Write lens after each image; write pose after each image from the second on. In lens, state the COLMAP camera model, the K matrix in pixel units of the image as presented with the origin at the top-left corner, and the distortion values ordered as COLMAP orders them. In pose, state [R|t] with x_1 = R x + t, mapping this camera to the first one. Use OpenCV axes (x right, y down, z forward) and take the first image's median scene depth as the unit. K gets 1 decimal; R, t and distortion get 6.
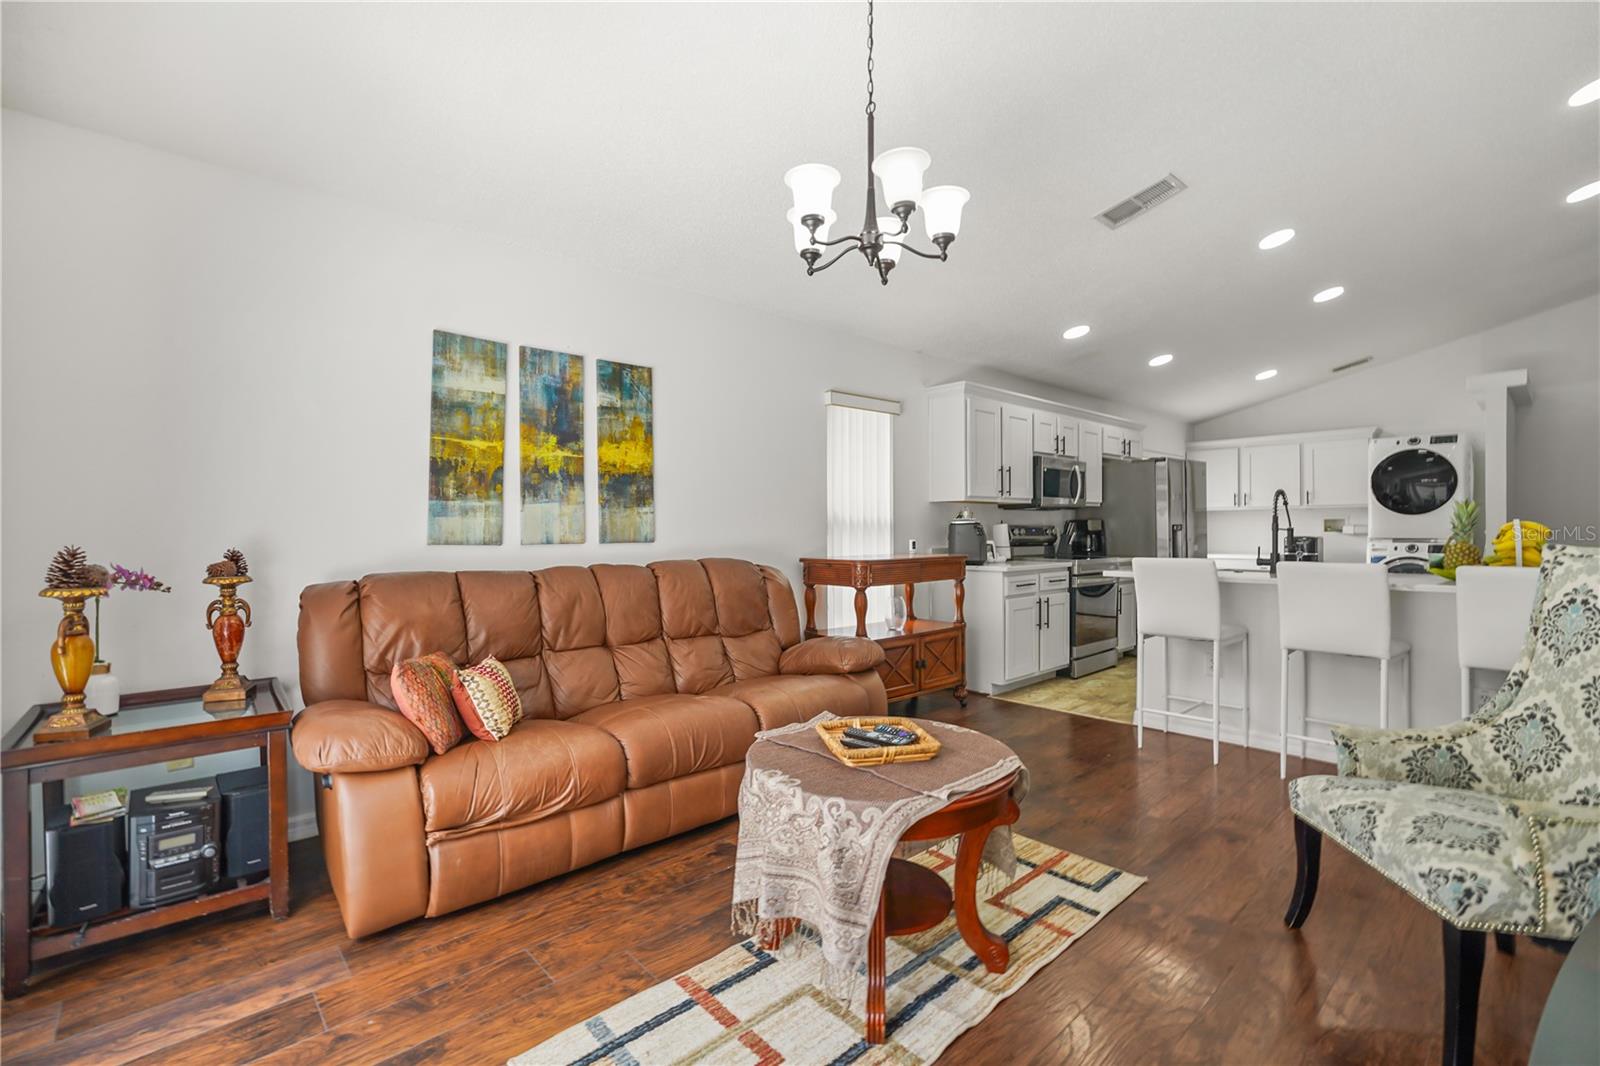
lens RADIAL K [[715.2, 0, 800.0], [0, 715.2, 533.0], [0, 0, 1]] dist [-0.002303, 0.000381]
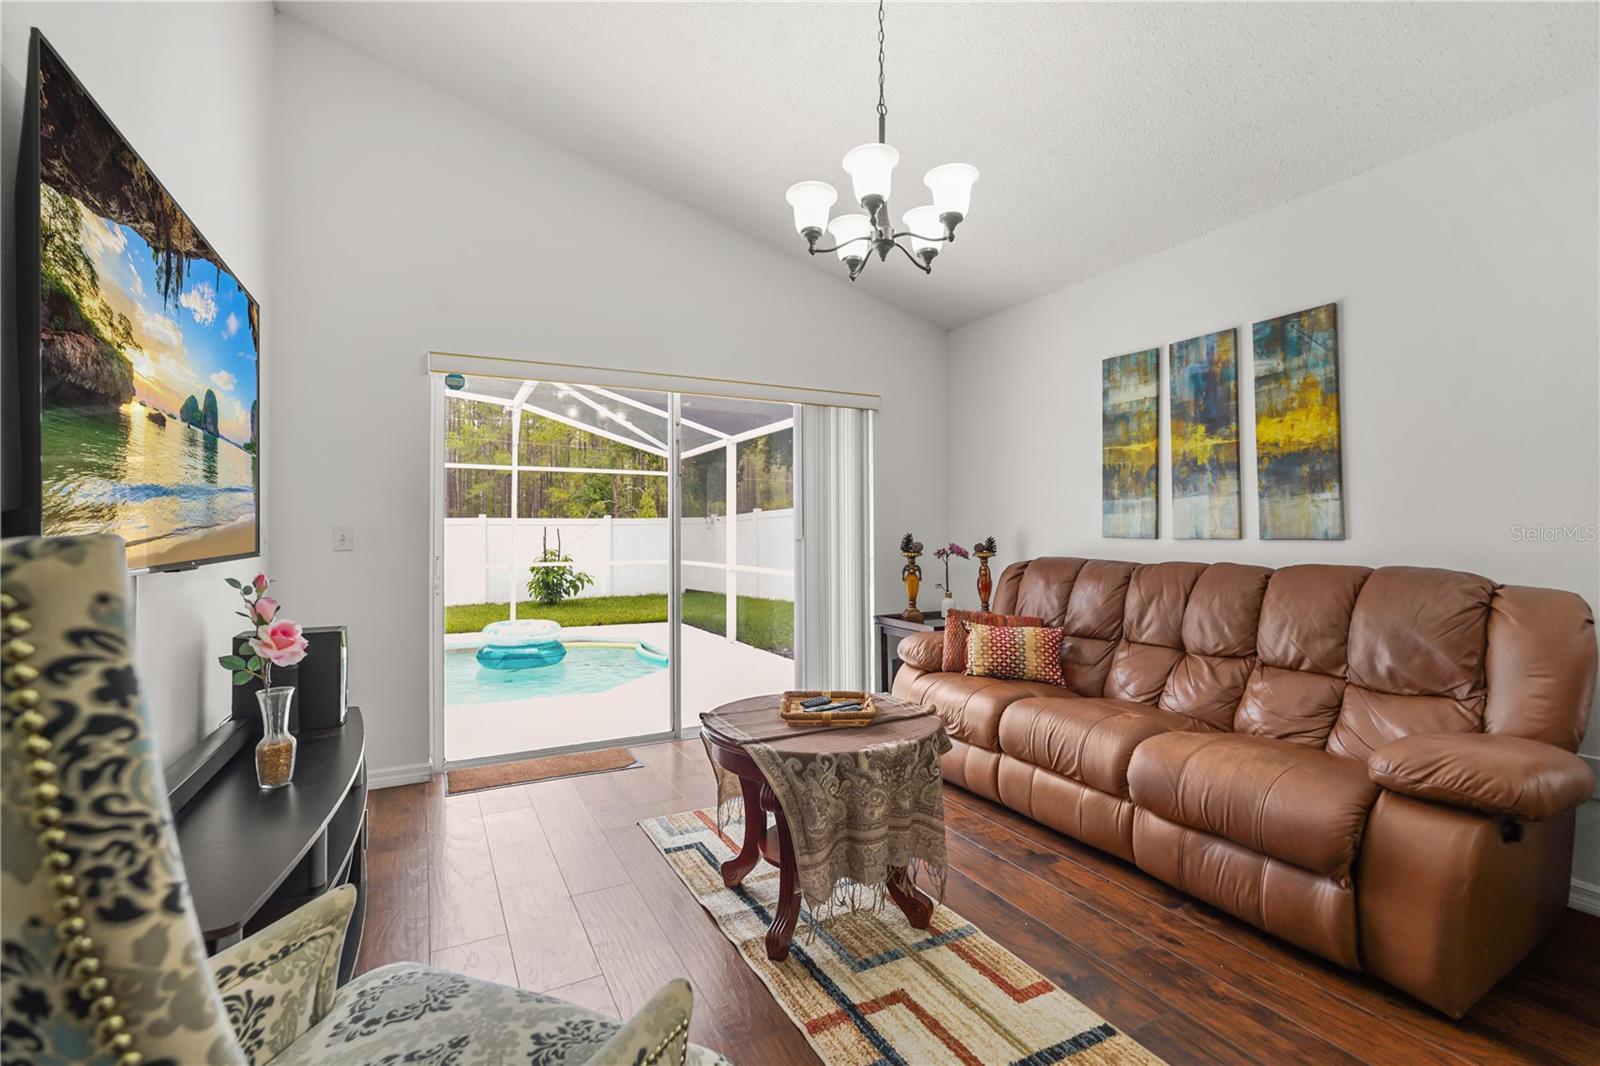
lens RADIAL K [[719.0, 0, 804.9], [0, 719.0, 517.7], [0, 0, 1]] dist [-0.010450, 0.000339]
pose [[-0.249907, -0.020743, -0.968048, 0.644859], [-0.008006, 0.999781, -0.019356, 0.008907], [0.968237, 0.002913, -0.250018, 0.666509]]
